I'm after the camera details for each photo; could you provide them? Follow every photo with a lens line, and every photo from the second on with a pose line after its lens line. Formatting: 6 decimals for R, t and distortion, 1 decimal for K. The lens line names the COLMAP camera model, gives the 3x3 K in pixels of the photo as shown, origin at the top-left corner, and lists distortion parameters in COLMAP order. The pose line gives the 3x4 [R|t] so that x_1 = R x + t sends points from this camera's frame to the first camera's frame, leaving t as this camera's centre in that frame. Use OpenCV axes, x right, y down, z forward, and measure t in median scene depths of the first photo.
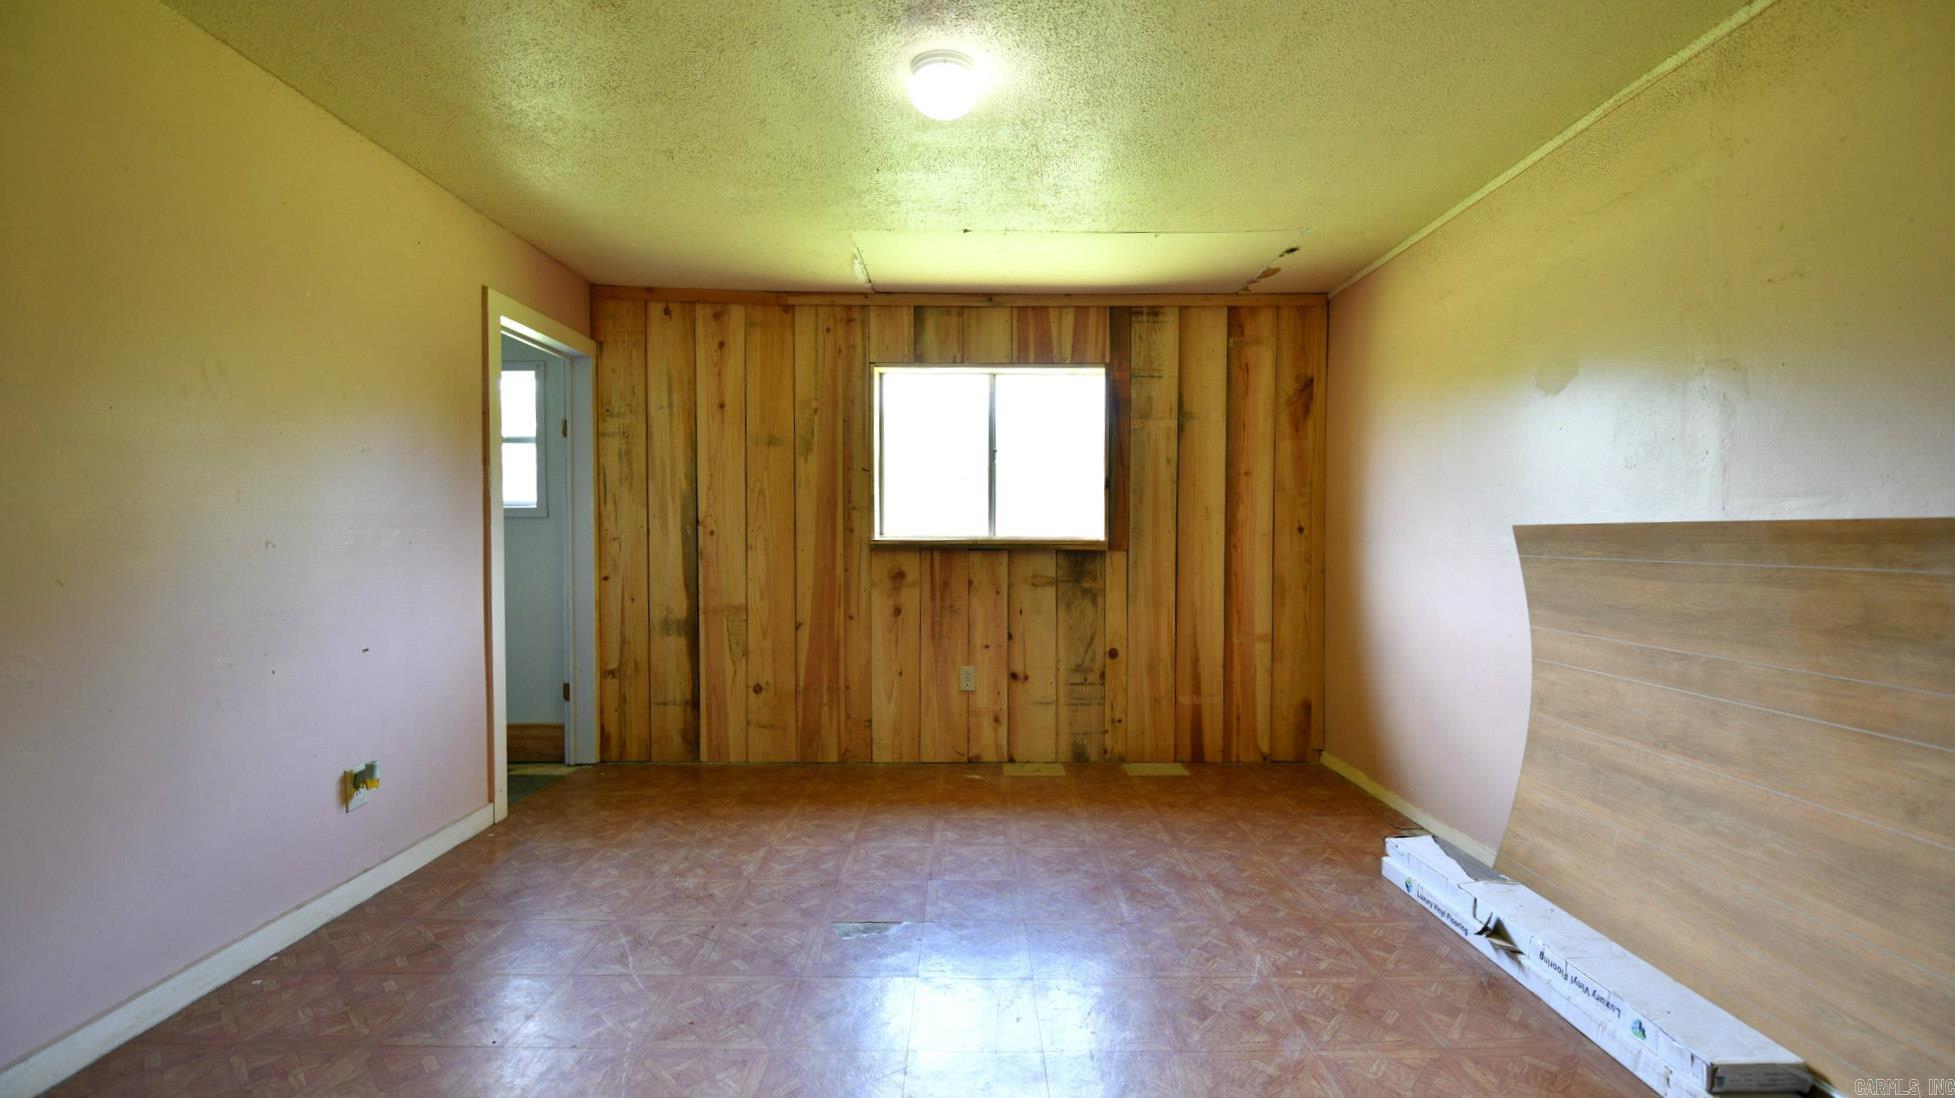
lens RADIAL K [[769.8, 0, 973.3], [0, 769.8, 548.4], [0, 0, 1]] dist [-0.008452, 0.000034]
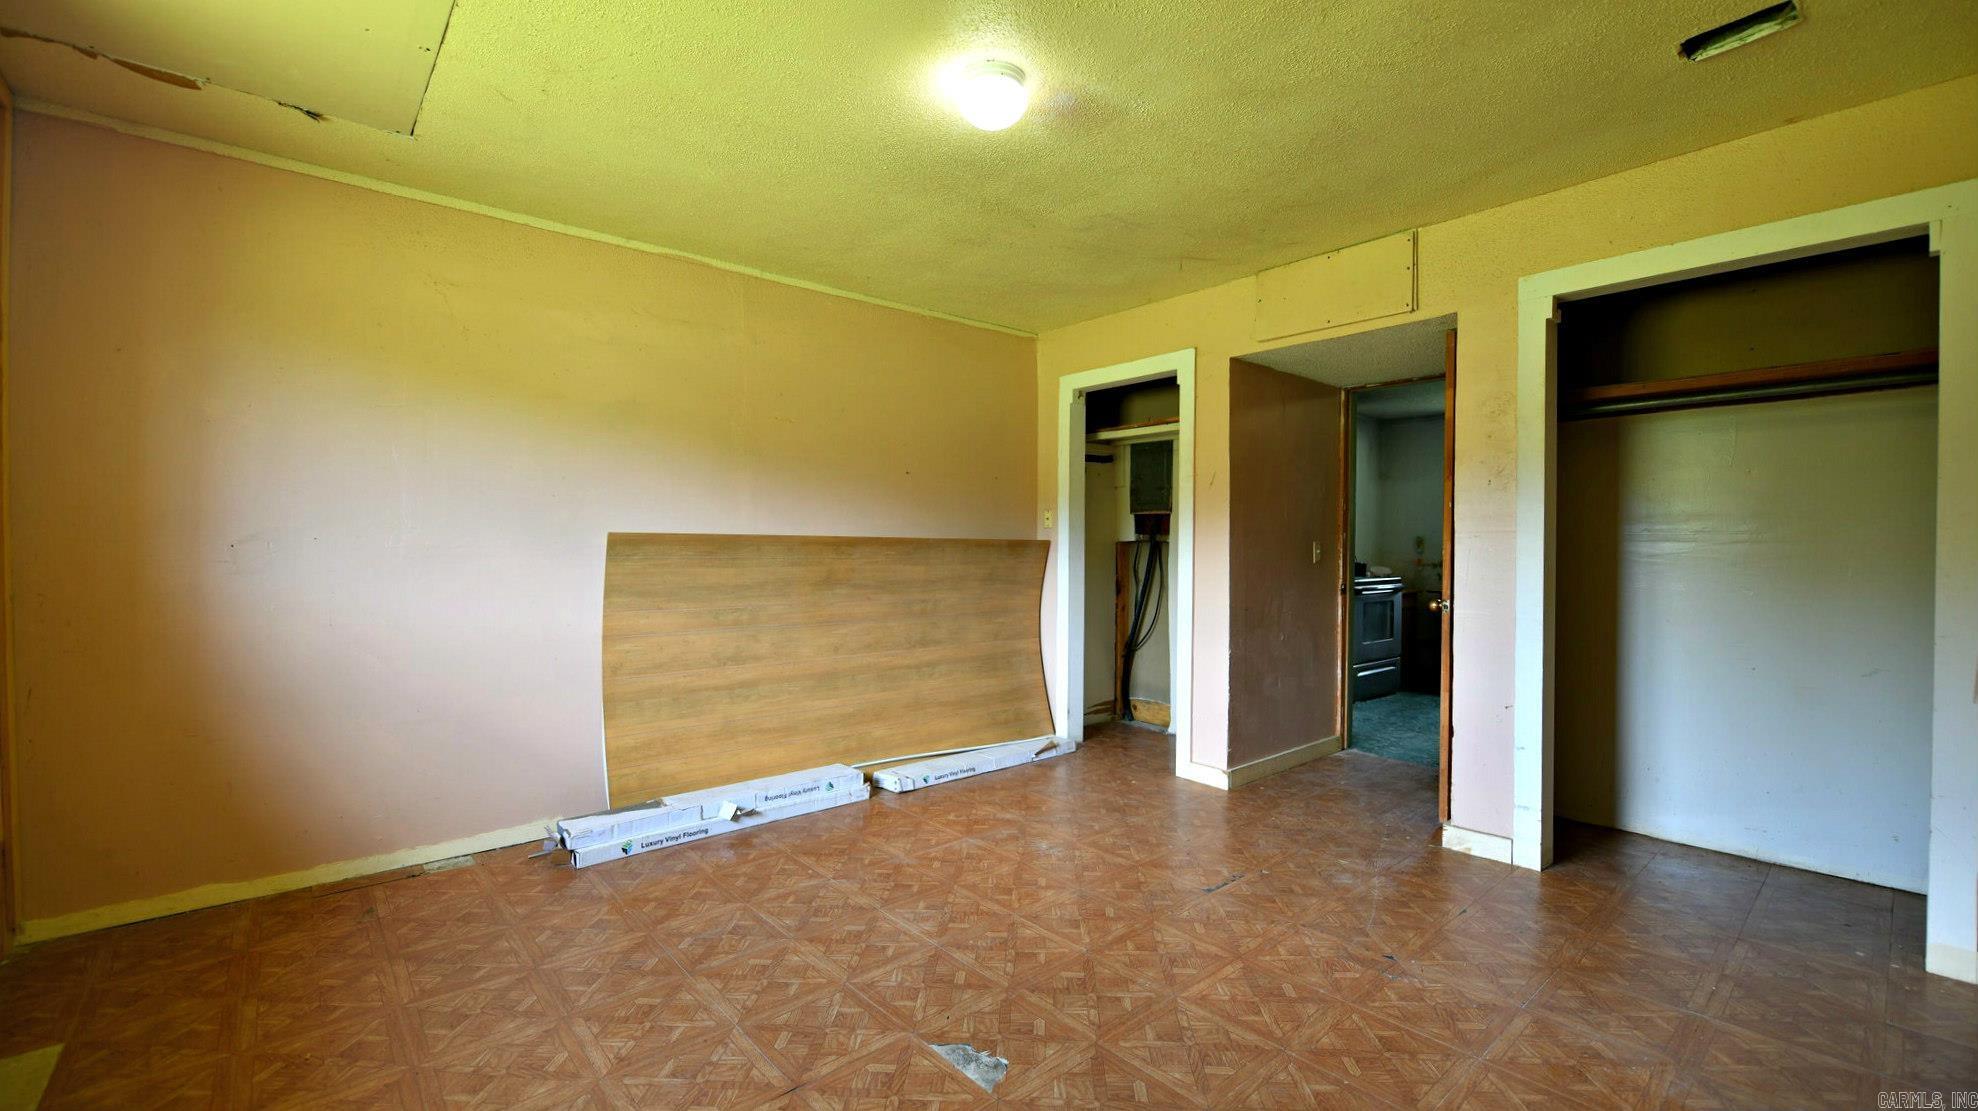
lens RADIAL K [[778.8, 0, 984.8], [0, 778.8, 554.9], [0, 0, 1]] dist [-0.008452, 0.000034]
pose [[-0.622031, -0.016088, 0.782827, -0.793949], [0.002540, 0.999742, 0.022564, -0.024317], [-0.782988, 0.016024, -0.621830, 1.563891]]
